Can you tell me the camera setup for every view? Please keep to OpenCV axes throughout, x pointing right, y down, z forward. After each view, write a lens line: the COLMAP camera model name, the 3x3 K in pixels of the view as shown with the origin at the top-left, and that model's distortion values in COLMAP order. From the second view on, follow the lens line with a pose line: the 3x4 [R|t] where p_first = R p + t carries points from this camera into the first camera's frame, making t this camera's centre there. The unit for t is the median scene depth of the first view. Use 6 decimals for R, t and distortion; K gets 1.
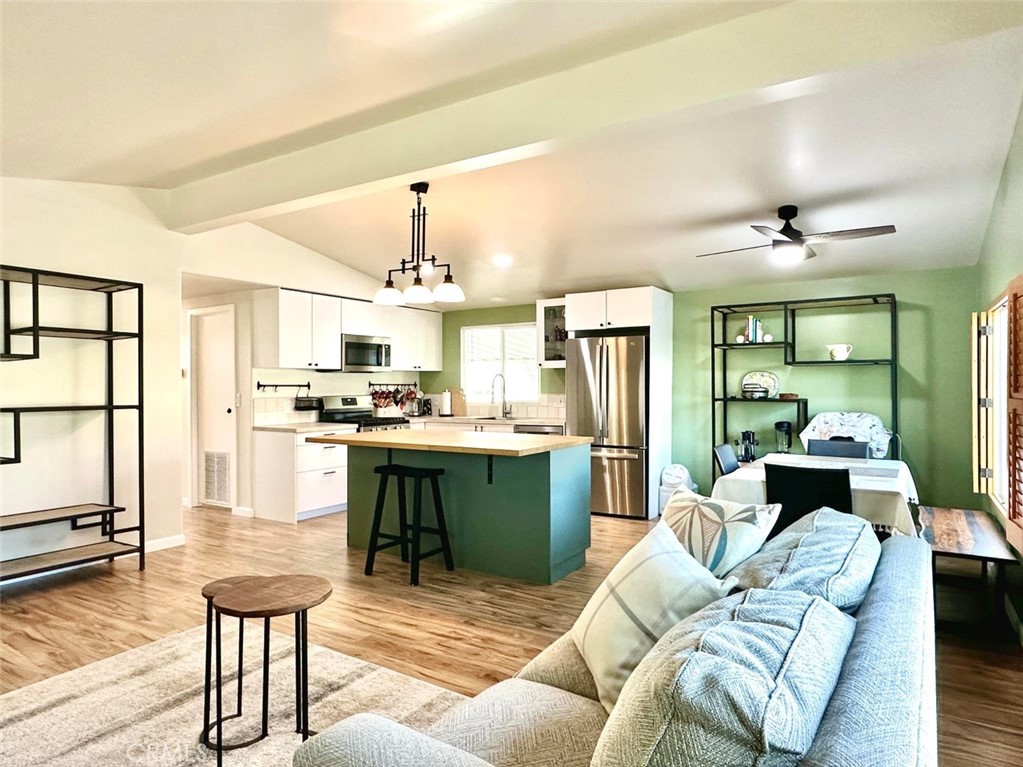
lens RADIAL K [[626.0, 0, 511.5], [0, 626.0, 383.5], [0, 0, 1]] dist [0.000752, -0.000300]
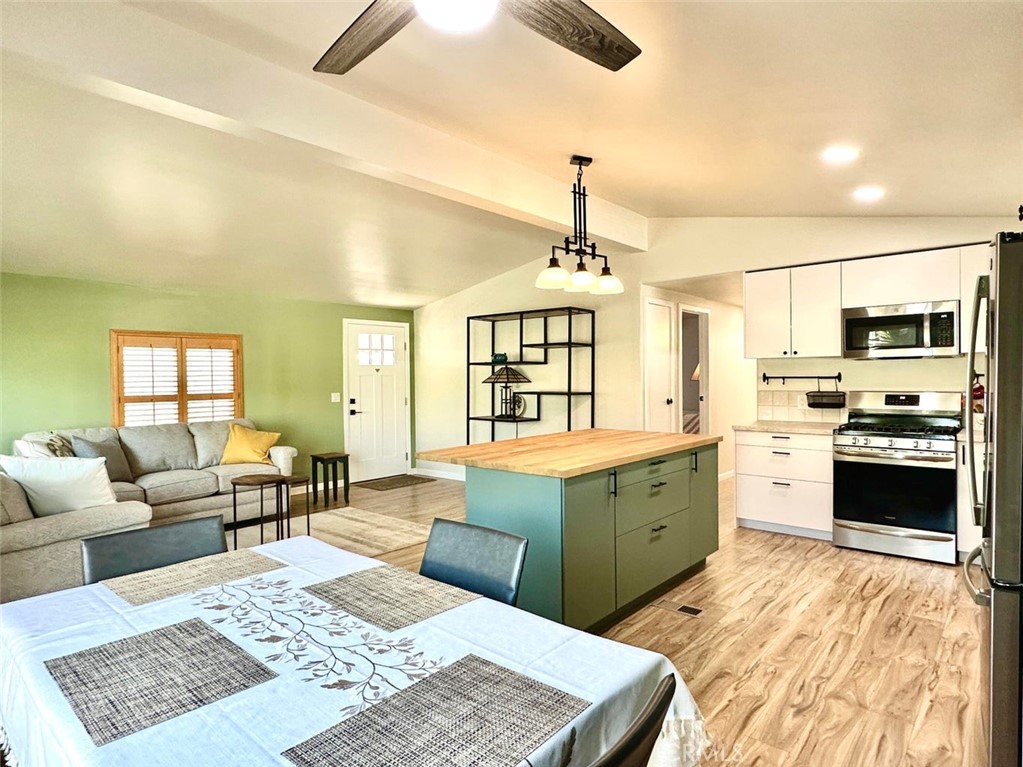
lens RADIAL K [[587.3, 0, 511.5], [0, 587.3, 383.5], [0, 0, 1]] dist [0.001926, 0.000783]
pose [[-0.159711, 0.019373, -0.986974, 0.709008], [0.014384, 0.999747, 0.017296, -0.011144], [0.987059, -0.011435, -0.159949, 1.037106]]
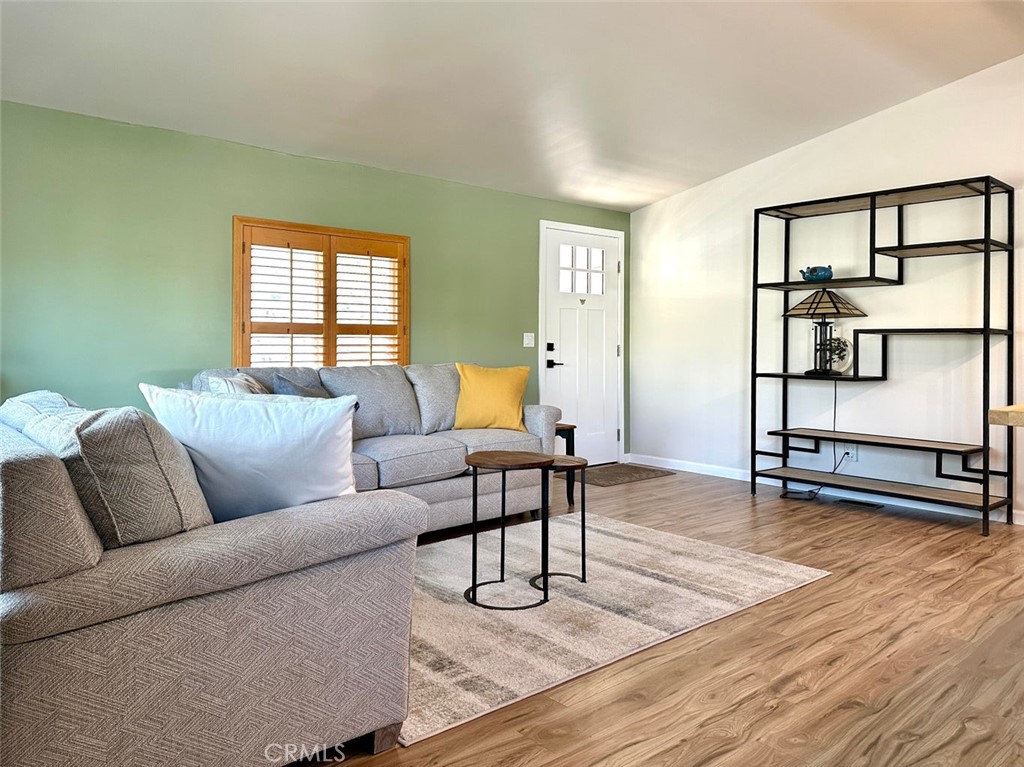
lens RADIAL K [[744.5, 0, 507.8], [0, 744.5, 311.5], [0, 0, 1]] dist [0.009909, -0.004722]
pose [[-0.296081, -0.037560, -0.954424, 0.482868], [0.000438, 0.999221, -0.039459, 0.048284], [0.955163, -0.012101, -0.295833, 0.671607]]
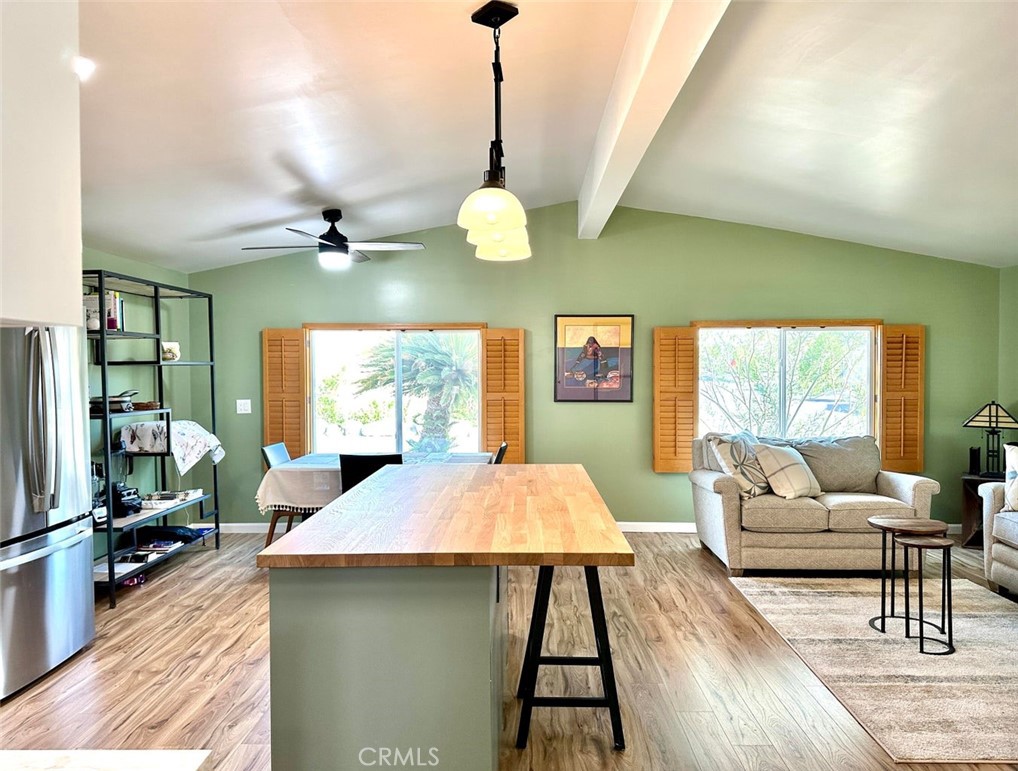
lens RADIAL K [[720.4, 0, 509.0], [0, 720.4, 385.5], [0, 0, 1]] dist [0.041679, -0.049279]
pose [[-0.509703, -0.012911, 0.860254, -0.669510], [0.005242, 0.999822, 0.018112, -0.022686], [-0.860335, 0.013741, -0.509545, 1.300618]]
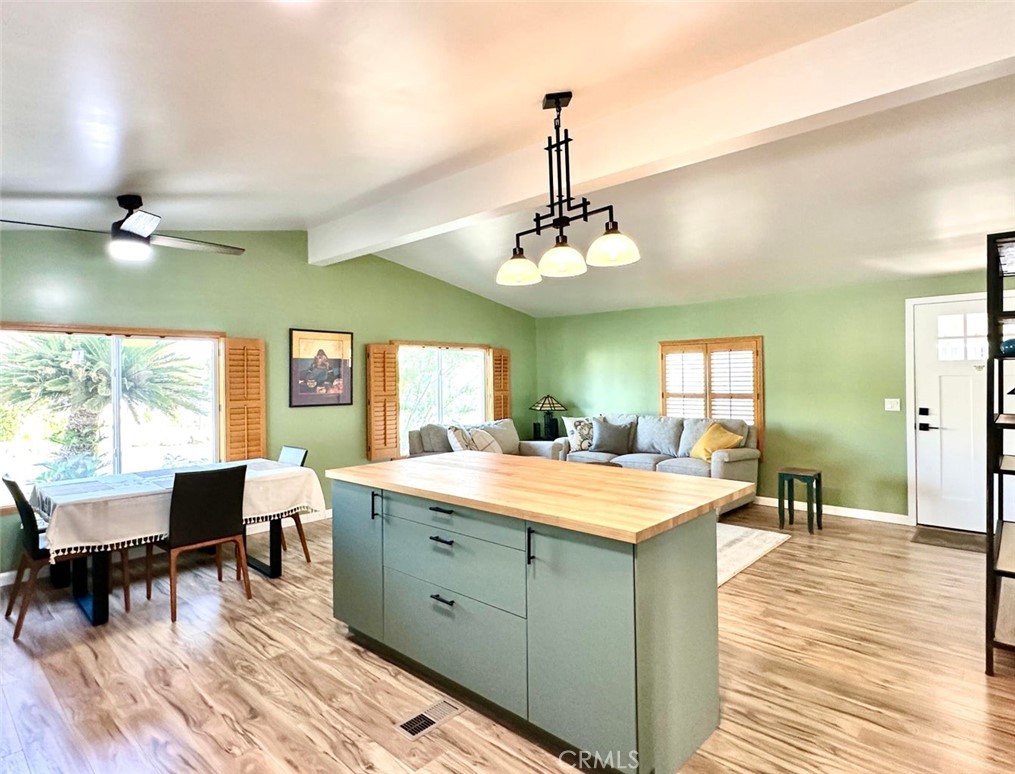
lens RADIAL K [[563.6, 0, 496.4], [0, 563.6, 371.2], [0, 0, 1]] dist [-0.000154, -0.000015]
pose [[-0.980081, 0.018564, 0.197727, -0.198249], [0.015948, 0.999763, -0.014815, -0.017720], [-0.197955, -0.011367, -0.980145, 1.604545]]
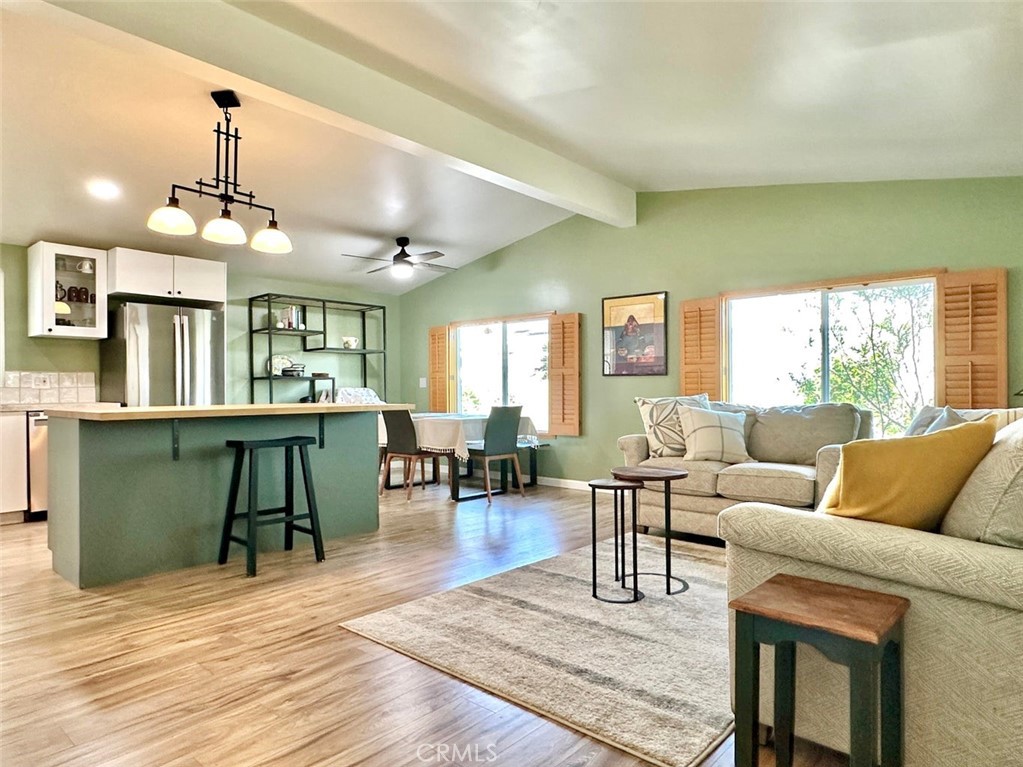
lens RADIAL K [[626.0, 0, 511.5], [0, 626.0, 383.5], [0, 0, 1]] dist [0.000752, -0.000300]
pose [[0.165370, 0.013258, 0.986142, -0.886831], [0.003162, 0.999897, -0.013973, 0.067977], [-0.986226, 0.005429, 0.165311, 0.504091]]
